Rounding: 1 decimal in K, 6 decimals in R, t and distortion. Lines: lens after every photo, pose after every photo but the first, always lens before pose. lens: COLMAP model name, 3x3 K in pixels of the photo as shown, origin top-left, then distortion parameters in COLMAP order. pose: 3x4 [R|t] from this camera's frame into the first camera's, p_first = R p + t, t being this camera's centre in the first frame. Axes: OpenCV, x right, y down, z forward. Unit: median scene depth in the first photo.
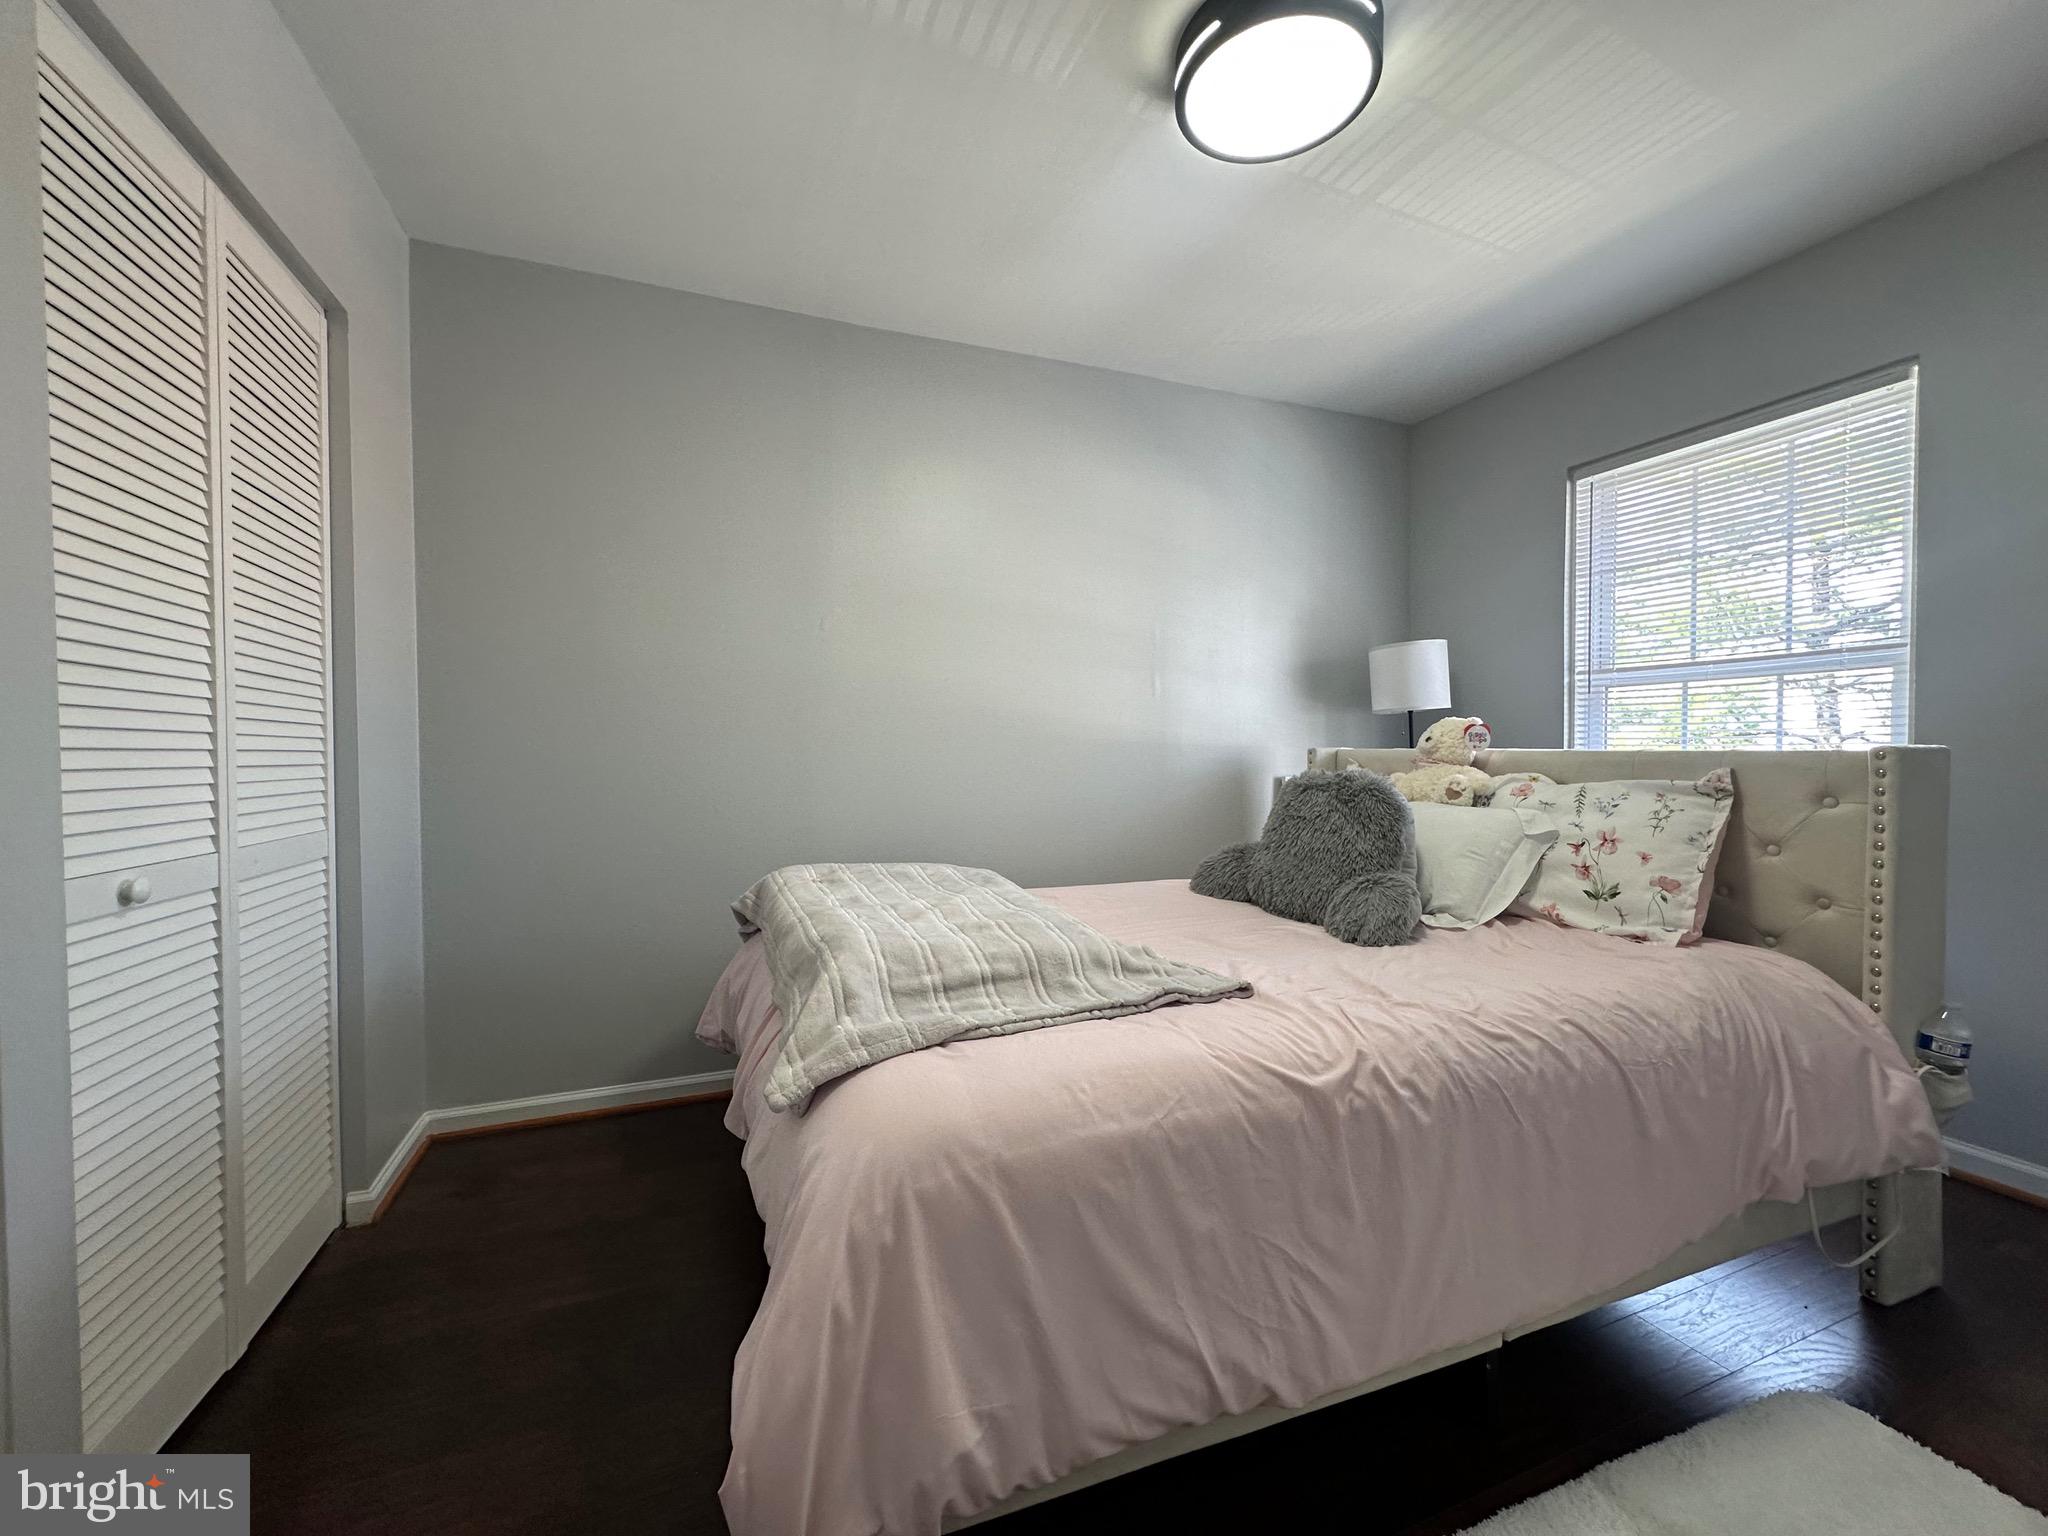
lens RADIAL K [[814.6, 0, 1019.8], [0, 814.6, 766.6], [0, 0, 1]] dist [-0.003058, 0.000835]
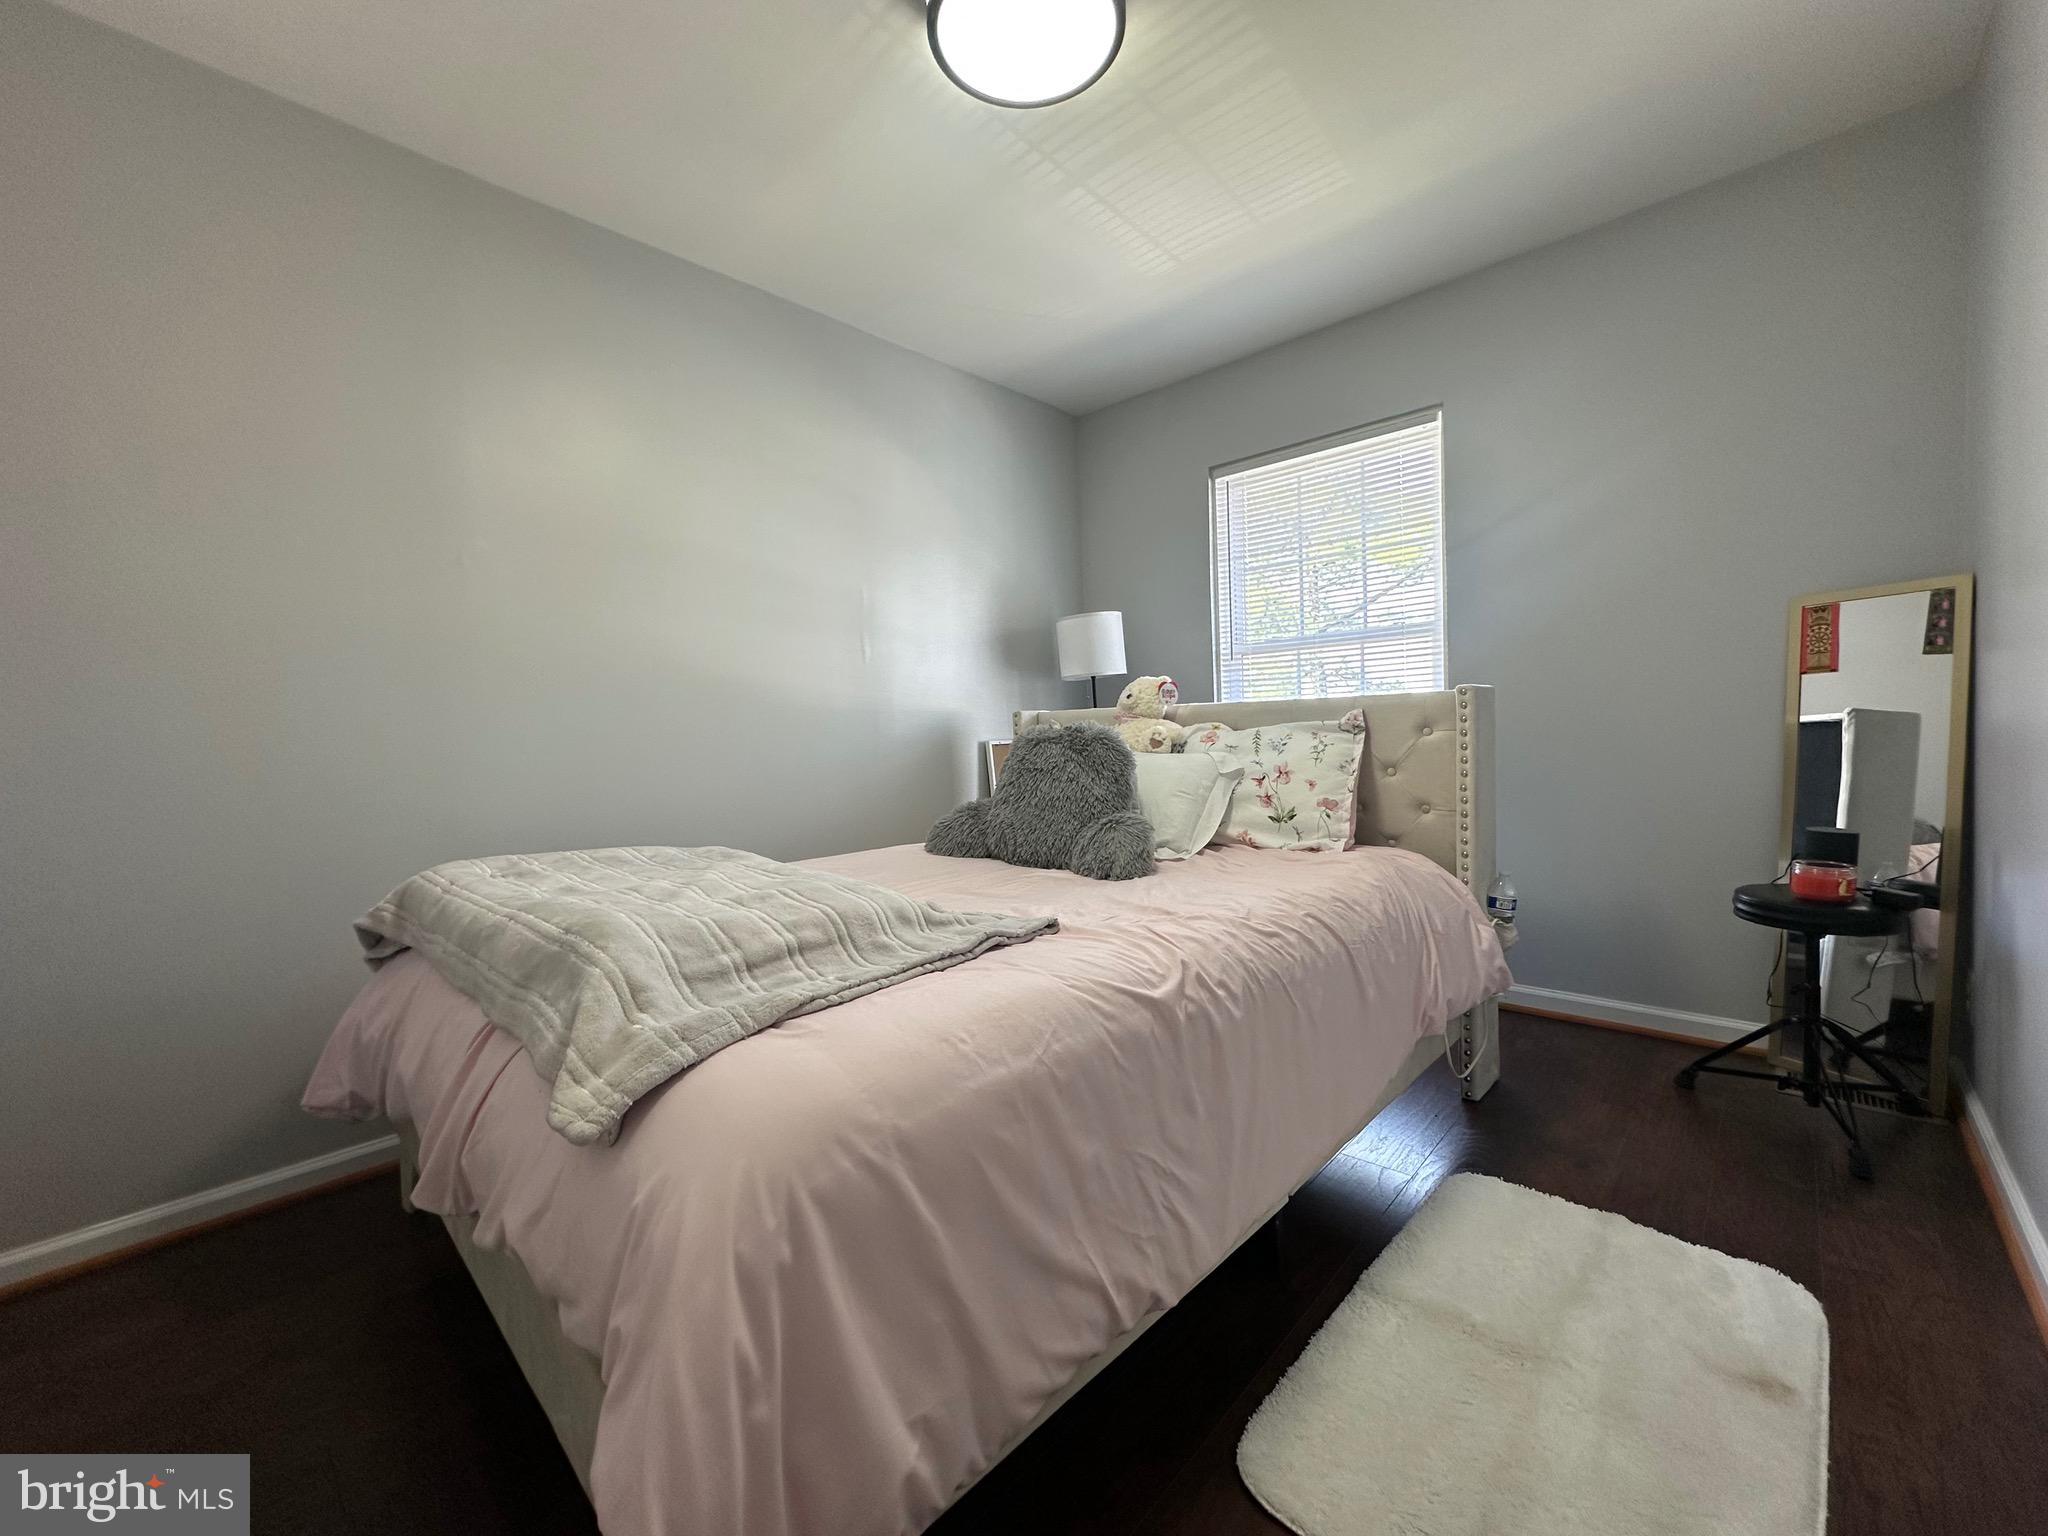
lens RADIAL K [[814.6, 0, 1026.5], [0, 814.6, 767.2], [0, 0, 1]] dist [-0.003058, 0.000835]
pose [[0.903561, -0.044755, 0.426115, -0.170906], [0.038387, 0.998986, 0.023524, 0.054244], [-0.426736, -0.004898, 0.904363, 0.108742]]
